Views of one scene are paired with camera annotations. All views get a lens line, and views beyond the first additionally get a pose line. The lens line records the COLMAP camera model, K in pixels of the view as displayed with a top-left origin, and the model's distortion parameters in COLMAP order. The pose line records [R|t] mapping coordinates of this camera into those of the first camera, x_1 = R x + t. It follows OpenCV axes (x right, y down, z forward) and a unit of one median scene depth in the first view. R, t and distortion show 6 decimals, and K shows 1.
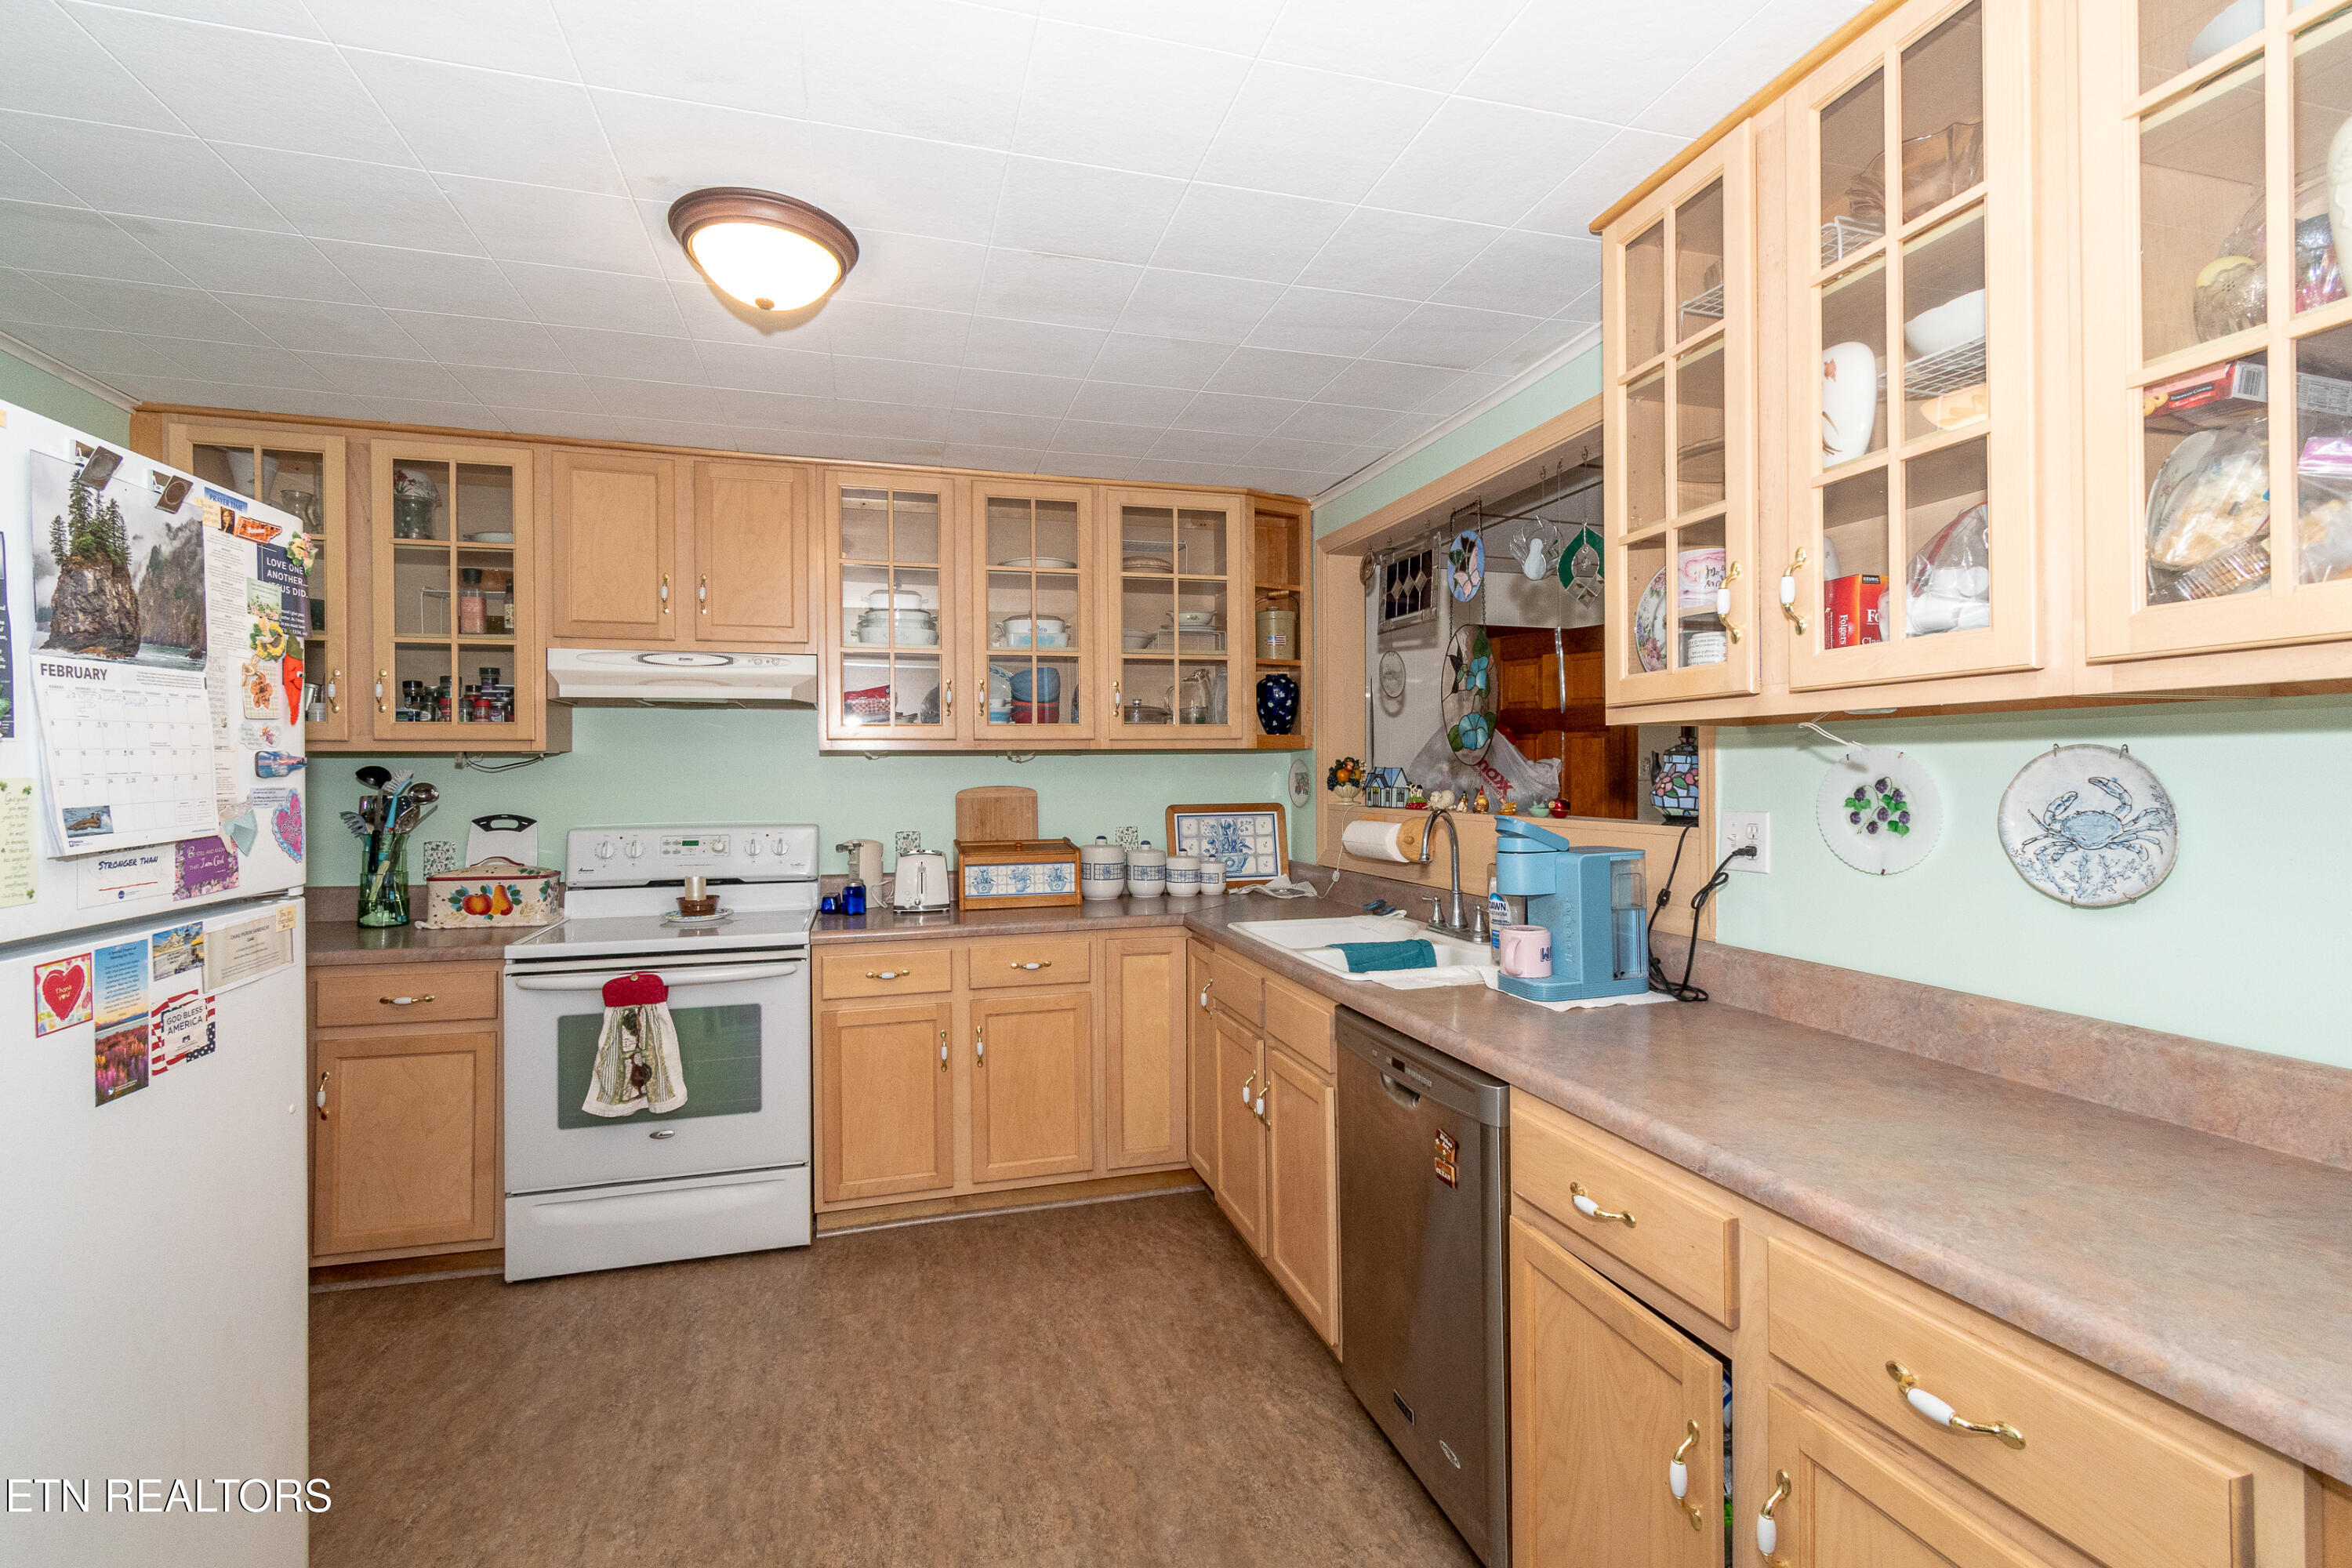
lens RADIAL K [[1030.4, 0, 1163.3], [0, 1030.4, 751.8], [0, 0, 1]] dist [0.001811, -0.003325]
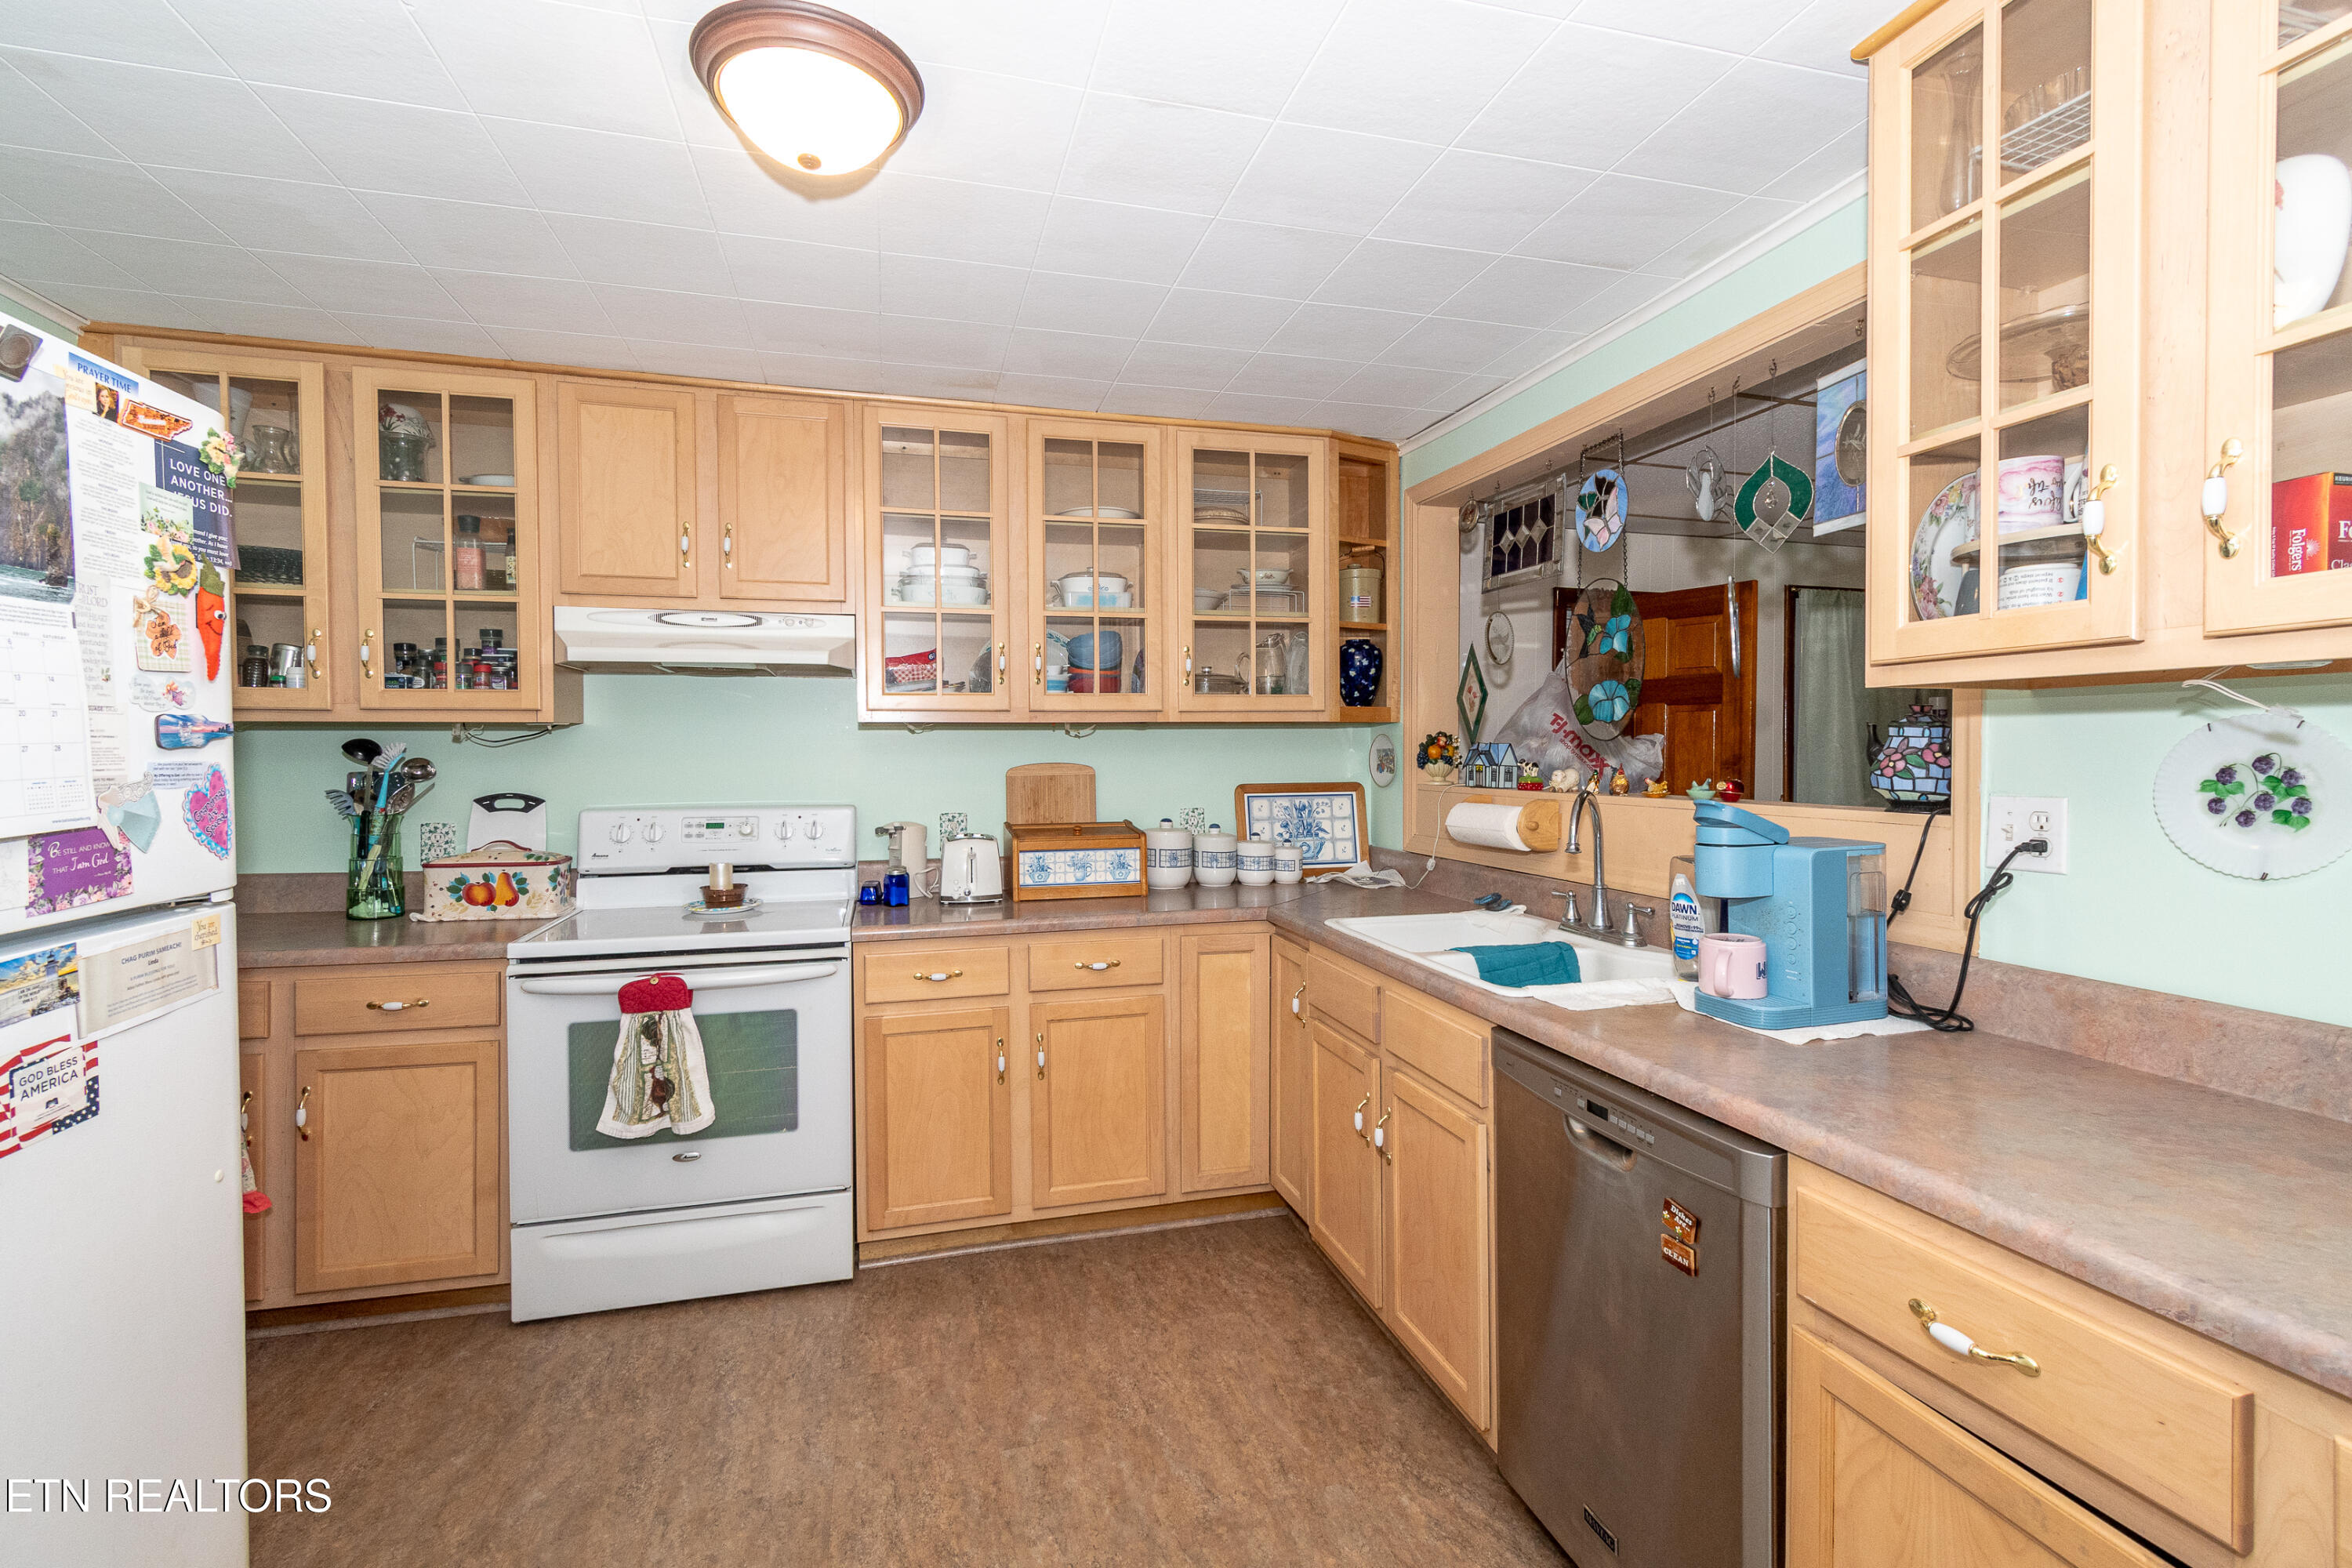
lens RADIAL K [[1031.2, 0, 1159.4], [0, 1031.2, 748.2], [0, 0, 1]] dist [0.000601, -0.001229]
pose [[0.999853, 0.001950, -0.017062, -0.067850], [-0.001638, 0.999832, 0.018259, 0.004912], [0.017095, -0.018228, 0.999688, 0.131690]]
